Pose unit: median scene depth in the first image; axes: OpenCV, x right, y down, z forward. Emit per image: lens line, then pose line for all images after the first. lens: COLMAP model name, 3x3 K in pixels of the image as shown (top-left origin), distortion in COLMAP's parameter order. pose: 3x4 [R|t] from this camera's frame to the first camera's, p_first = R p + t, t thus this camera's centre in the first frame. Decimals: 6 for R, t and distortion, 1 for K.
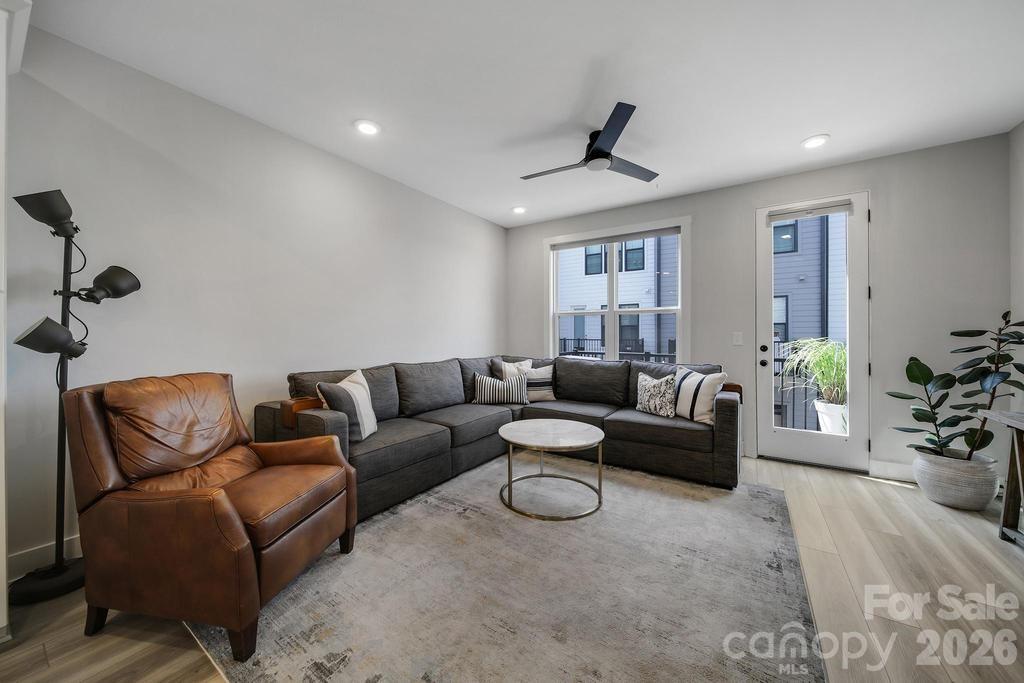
lens RADIAL K [[357.9, 0, 517.5], [0, 357.9, 334.7], [0, 0, 1]] dist [-0.005589, -0.000396]
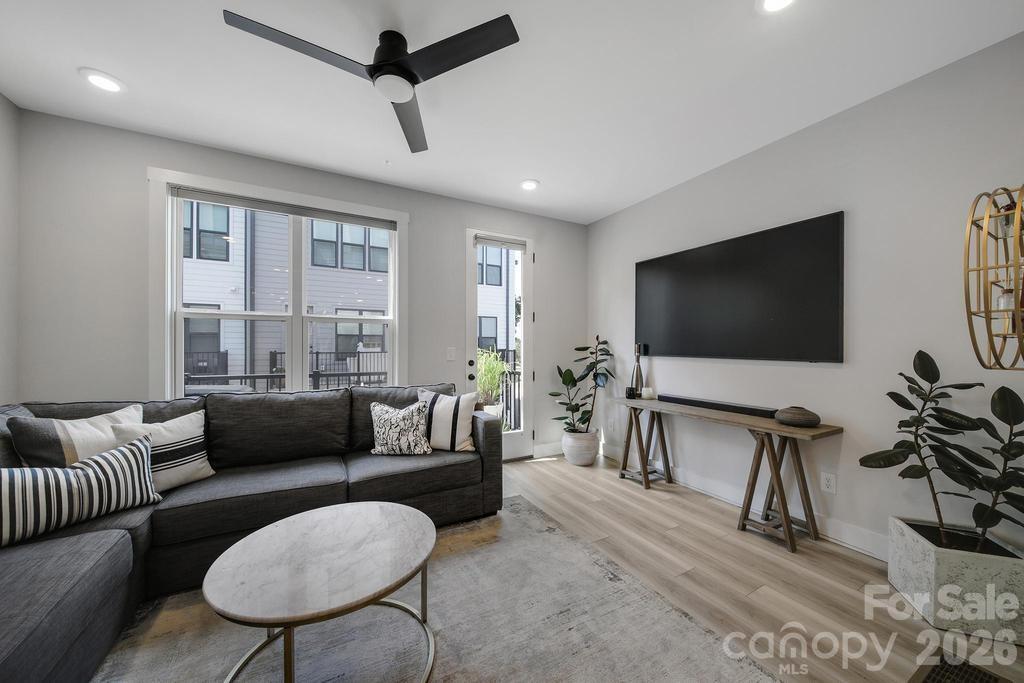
lens RADIAL K [[357.9, 0, 507.6], [0, 357.9, 346.3], [0, 0, 1]] dist [-0.005589, -0.000396]
pose [[0.475811, -0.003673, 0.879540, -0.189084], [-0.003773, 0.999974, 0.006217, -0.018643], [-0.879540, -0.006276, 0.475784, 0.422423]]
